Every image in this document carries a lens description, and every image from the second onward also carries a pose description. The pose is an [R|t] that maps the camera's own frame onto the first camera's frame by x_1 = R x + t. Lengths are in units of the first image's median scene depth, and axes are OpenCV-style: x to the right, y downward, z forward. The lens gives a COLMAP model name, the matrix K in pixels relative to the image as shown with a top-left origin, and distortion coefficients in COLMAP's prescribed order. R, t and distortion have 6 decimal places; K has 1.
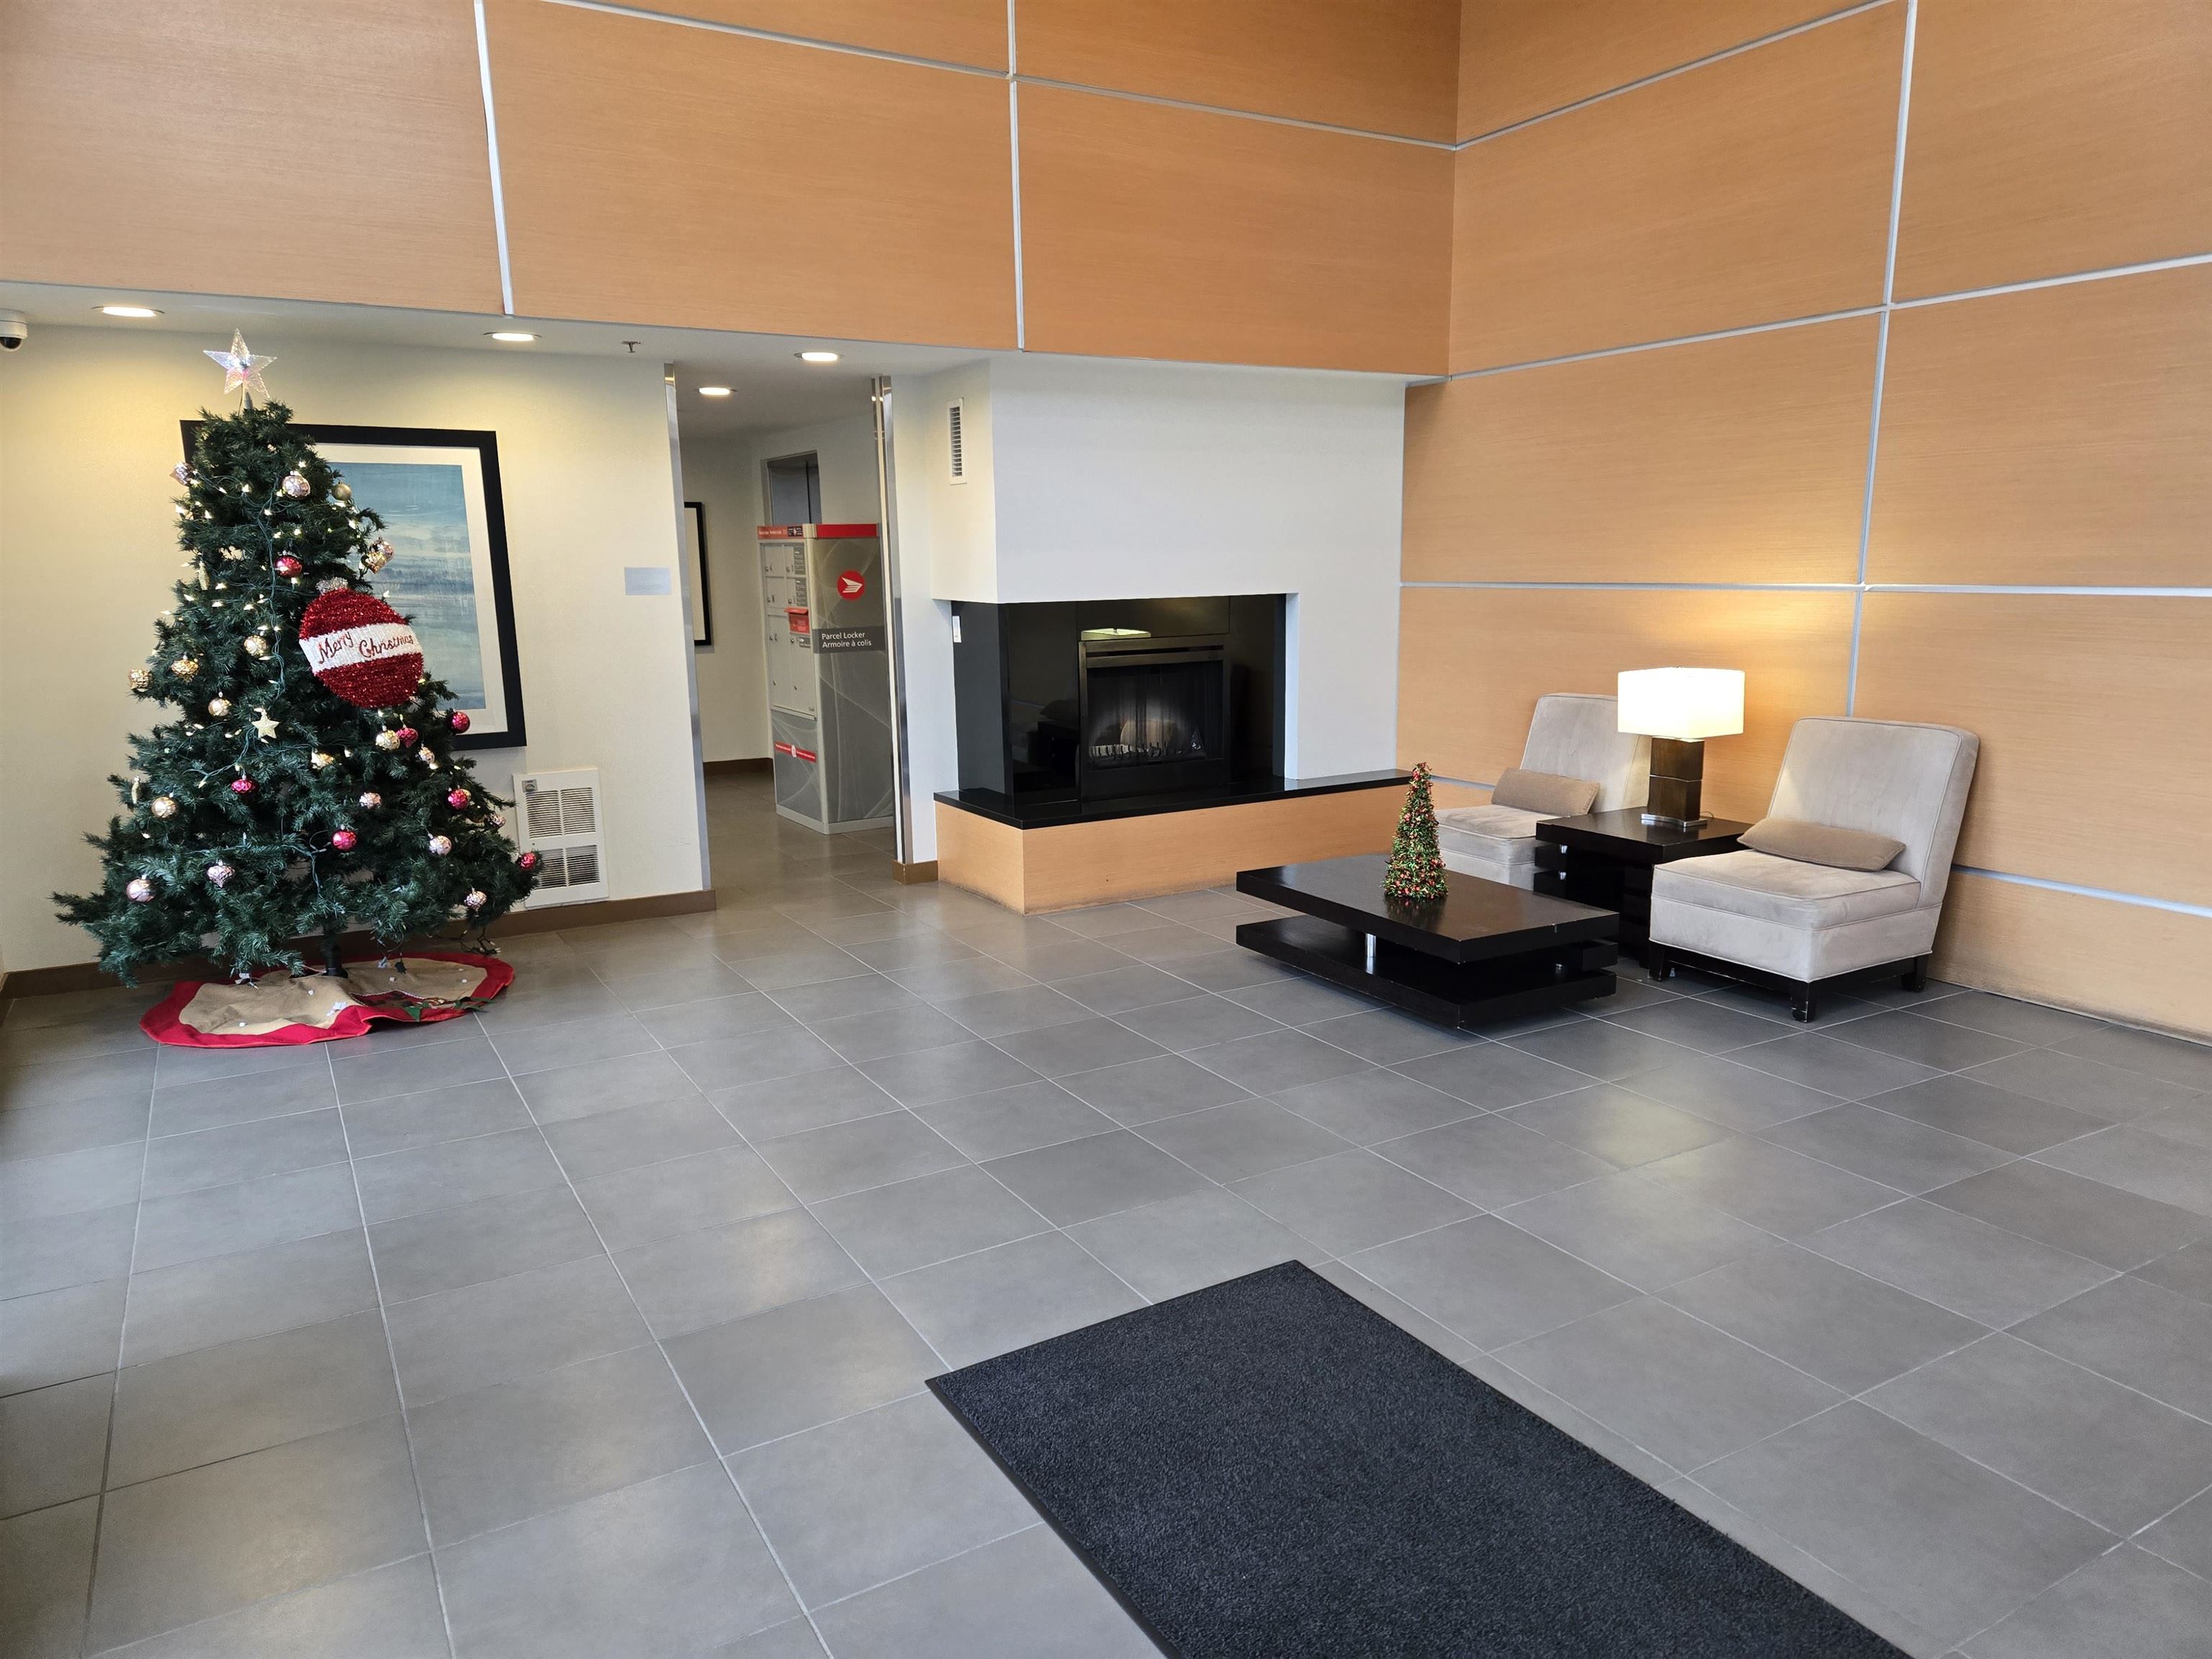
lens RADIAL K [[1464.9, 0, 1121.2], [0, 1464.9, 835.1], [0, 0, 1]] dist [0.065814, -0.036272]
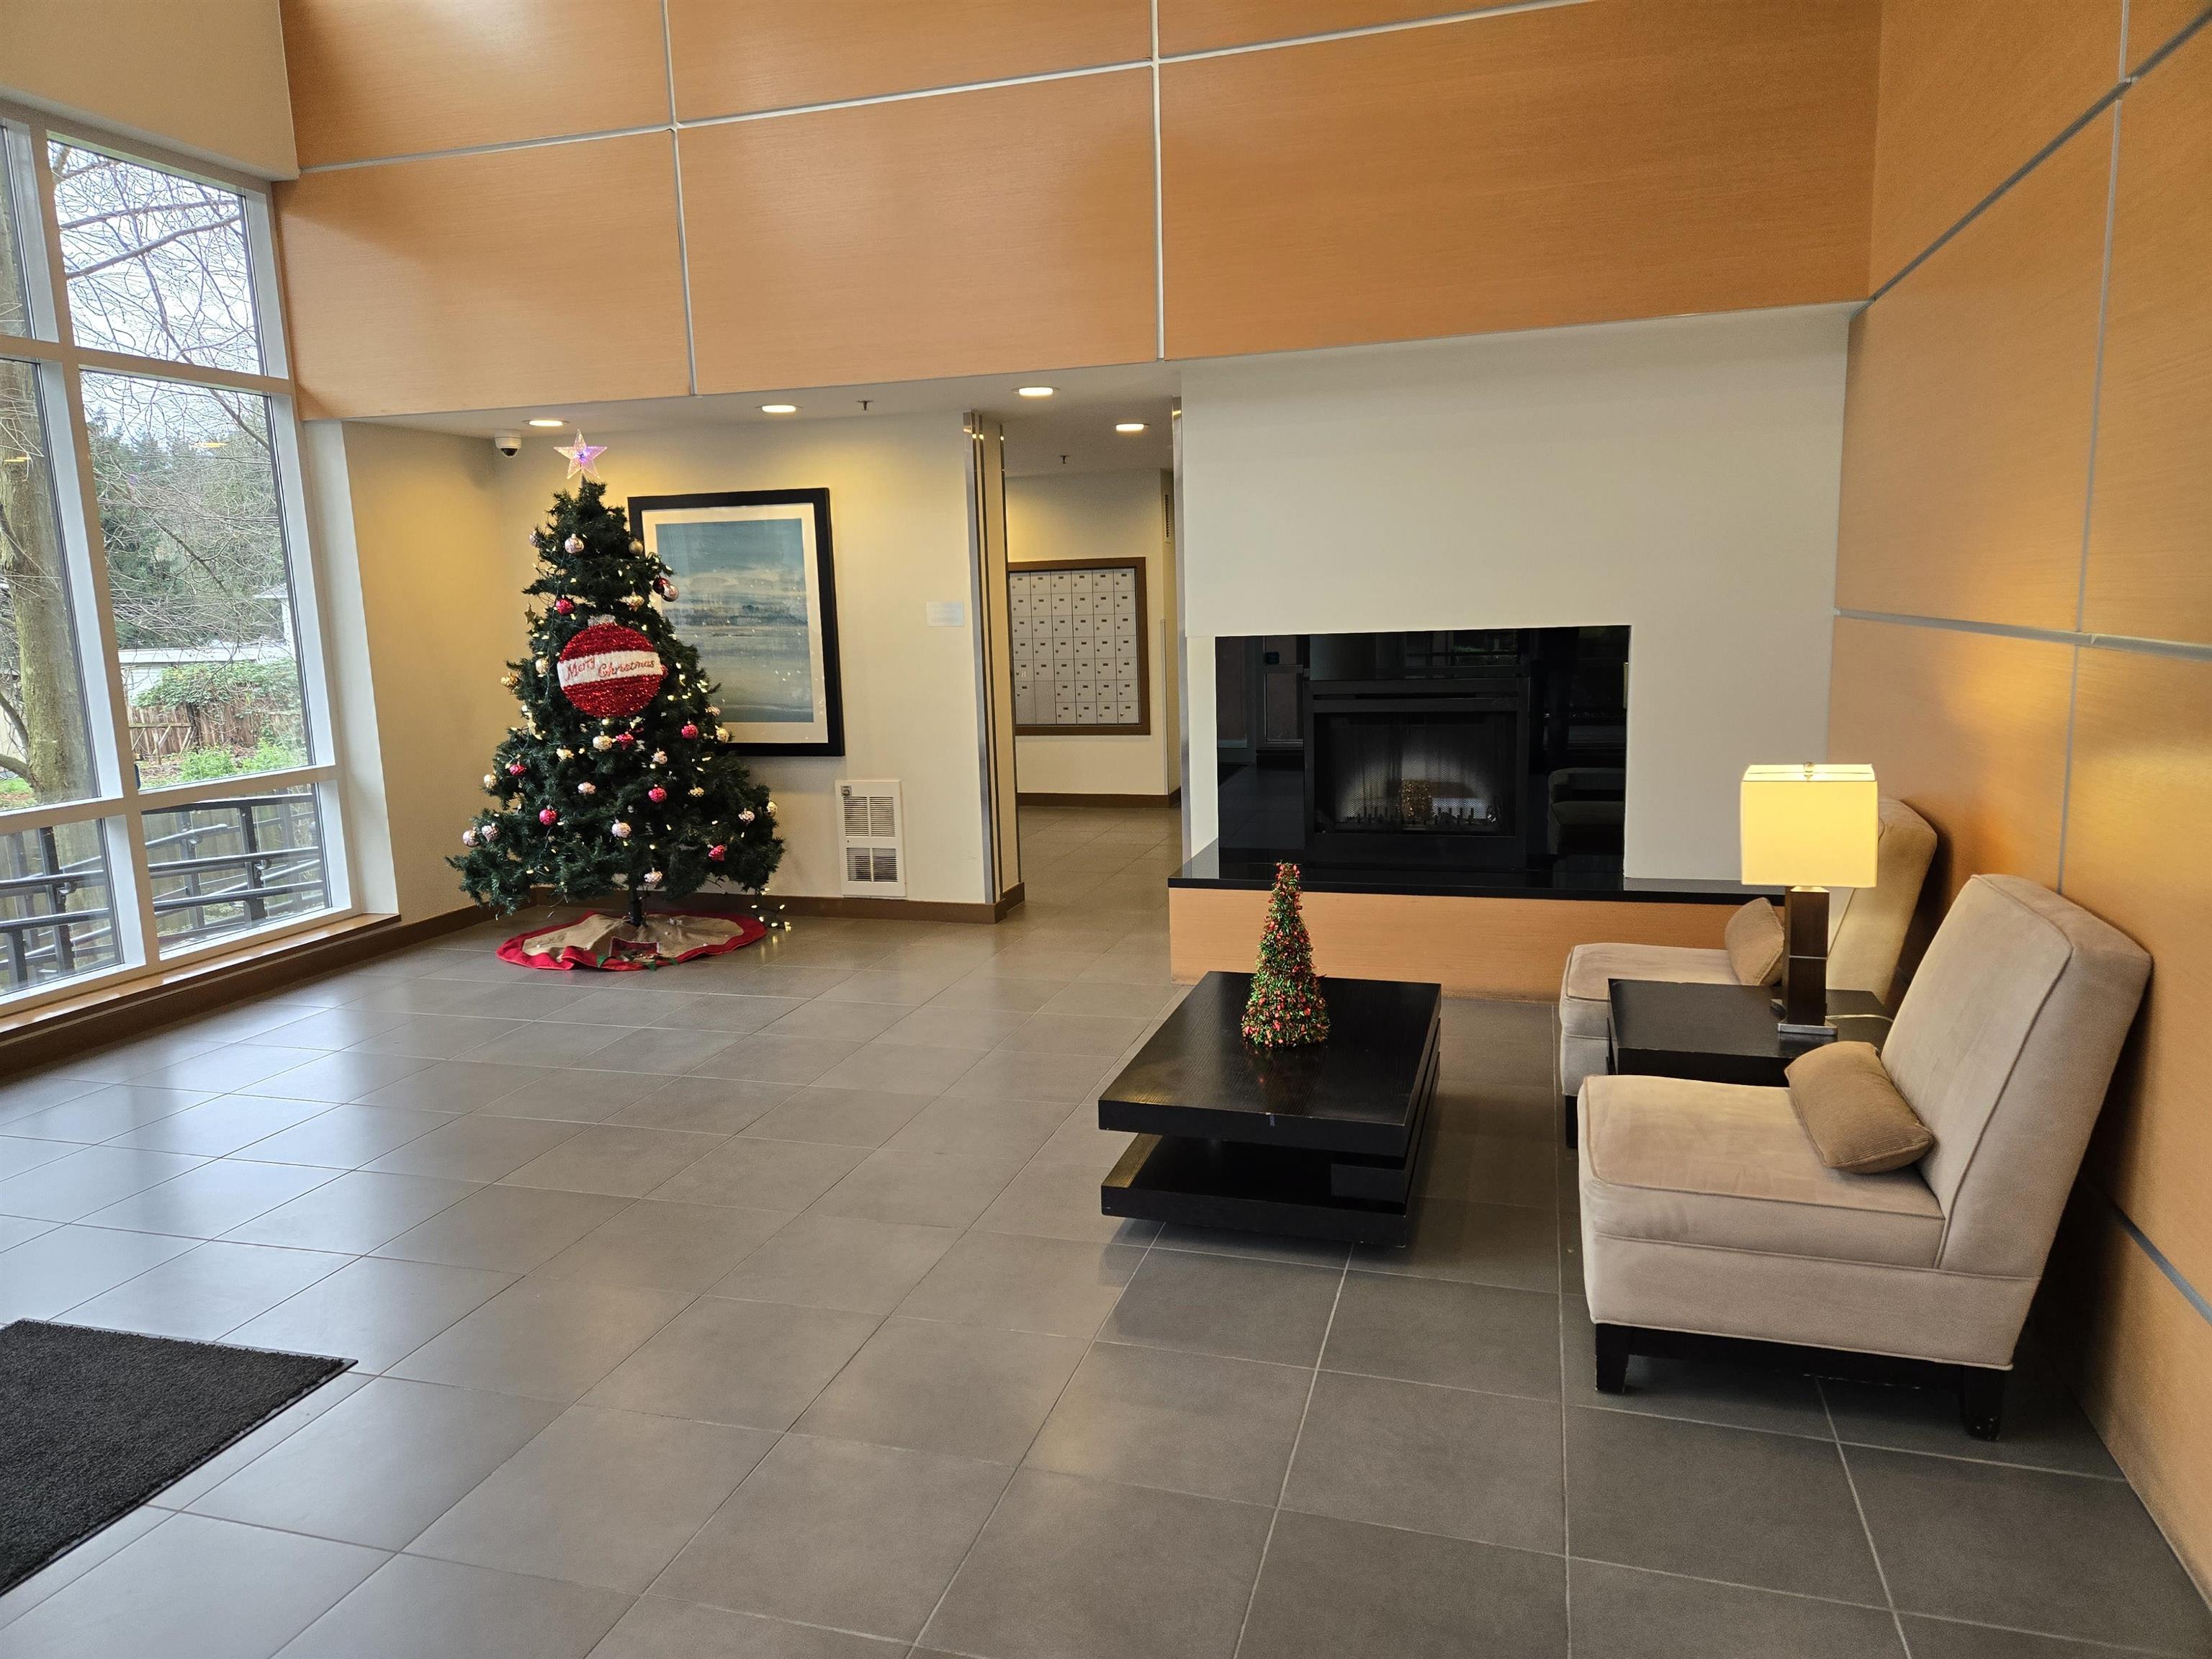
lens RADIAL K [[1464.9, 0, 1113.9], [0, 1464.9, 828.0], [0, 0, 1]] dist [0.065814, -0.036272]
pose [[0.684864, 0.108052, -0.720615, 0.602022], [-0.117621, 0.992369, 0.037014, -0.074969], [0.719115, 0.059410, 0.692347, 0.373691]]
